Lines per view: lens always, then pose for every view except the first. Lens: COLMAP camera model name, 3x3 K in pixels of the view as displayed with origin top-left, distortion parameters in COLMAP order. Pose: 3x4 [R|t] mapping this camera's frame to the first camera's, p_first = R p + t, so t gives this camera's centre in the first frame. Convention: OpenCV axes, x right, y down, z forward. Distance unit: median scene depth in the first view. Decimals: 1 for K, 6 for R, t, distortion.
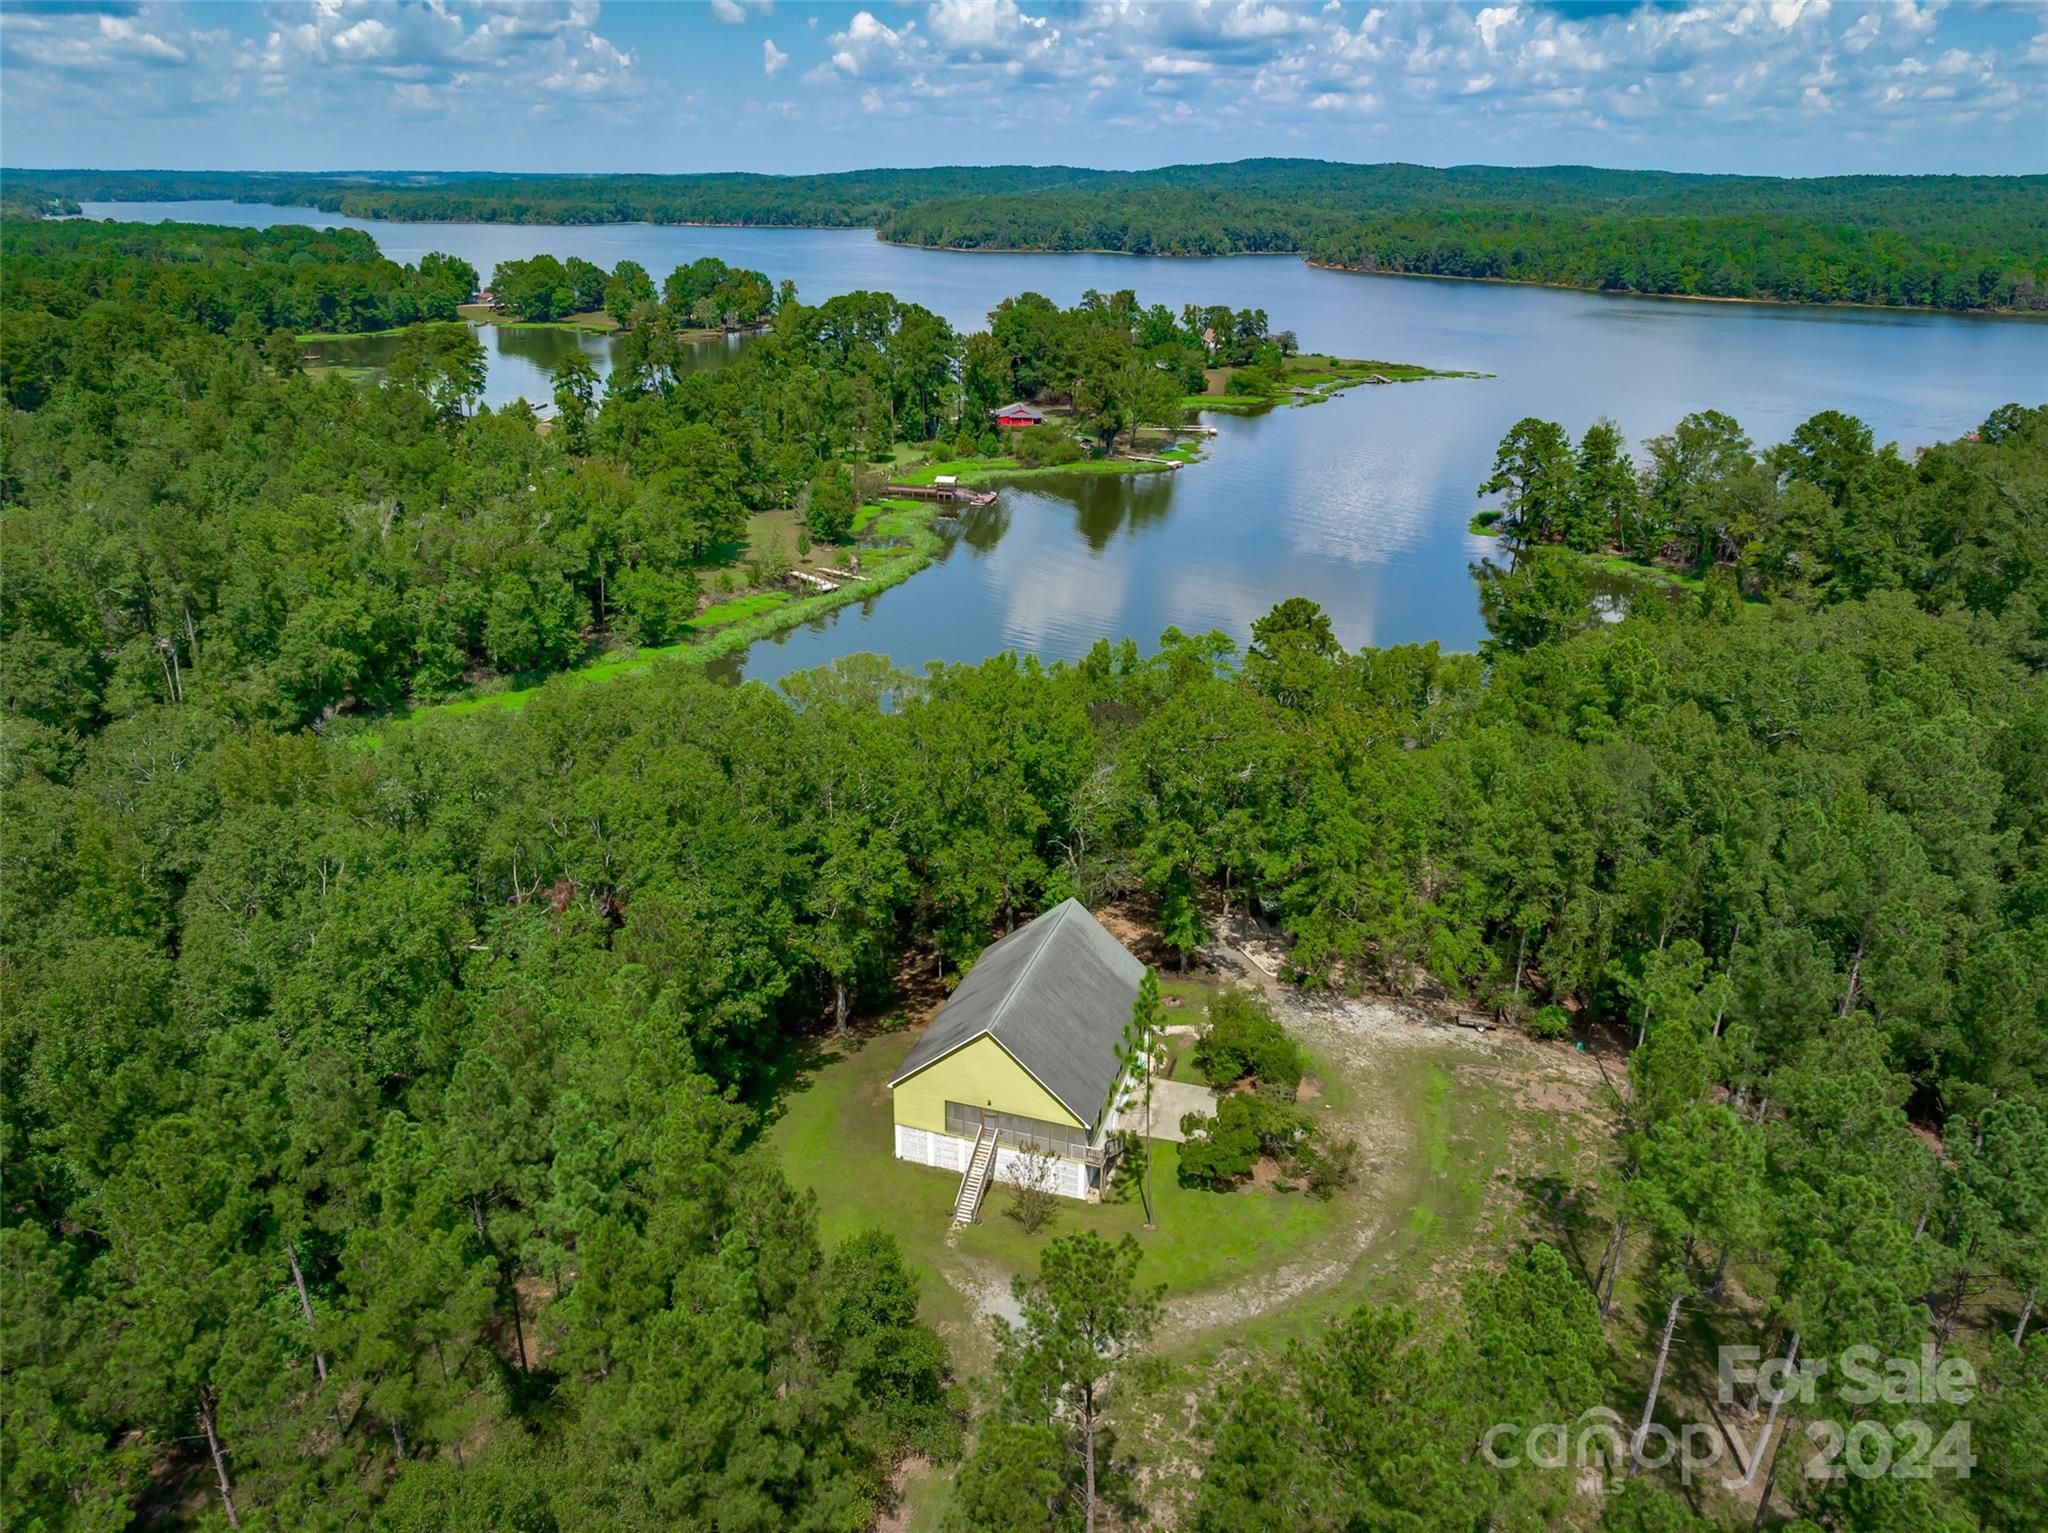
lens RADIAL K [[1461.6, 0, 1017.6], [0, 1461.6, 741.6], [0, 0, 1]] dist [-0.039610, 0.003610]
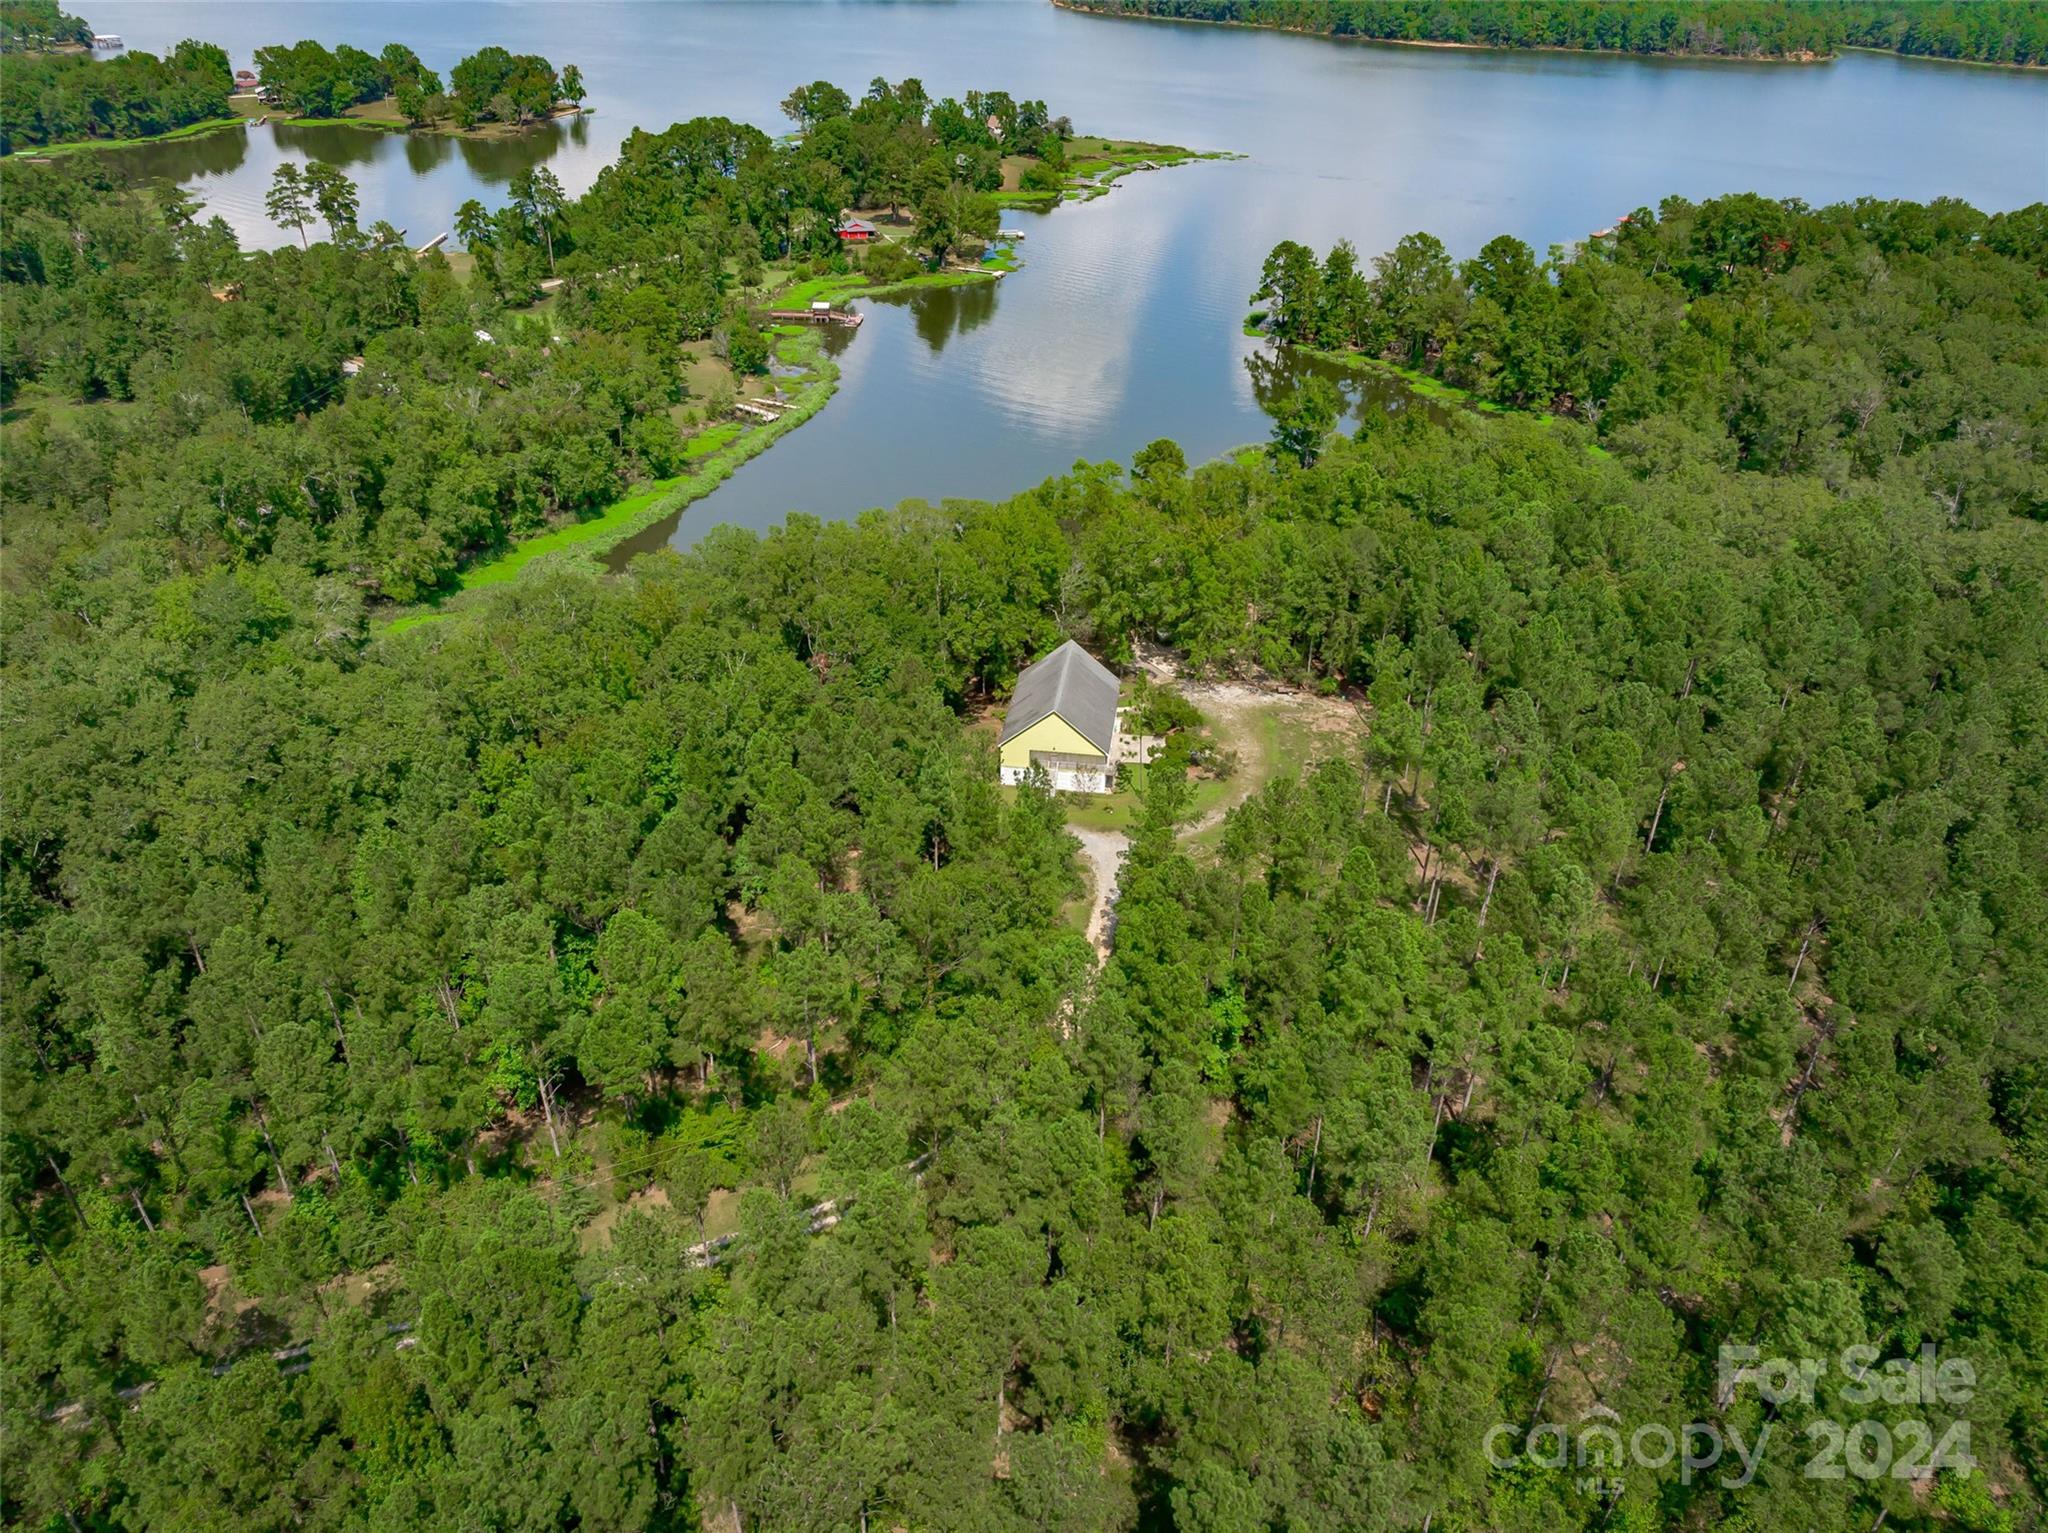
lens RADIAL K [[1461.6, 0, 1017.6], [0, 1461.6, 741.6], [0, 0, 1]] dist [-0.039610, 0.003610]
pose [[0.984155, -0.092951, 0.150993, -0.135812], [0.064897, 0.981320, 0.181105, -0.043439], [-0.165006, -0.168436, 0.971804, -0.329997]]
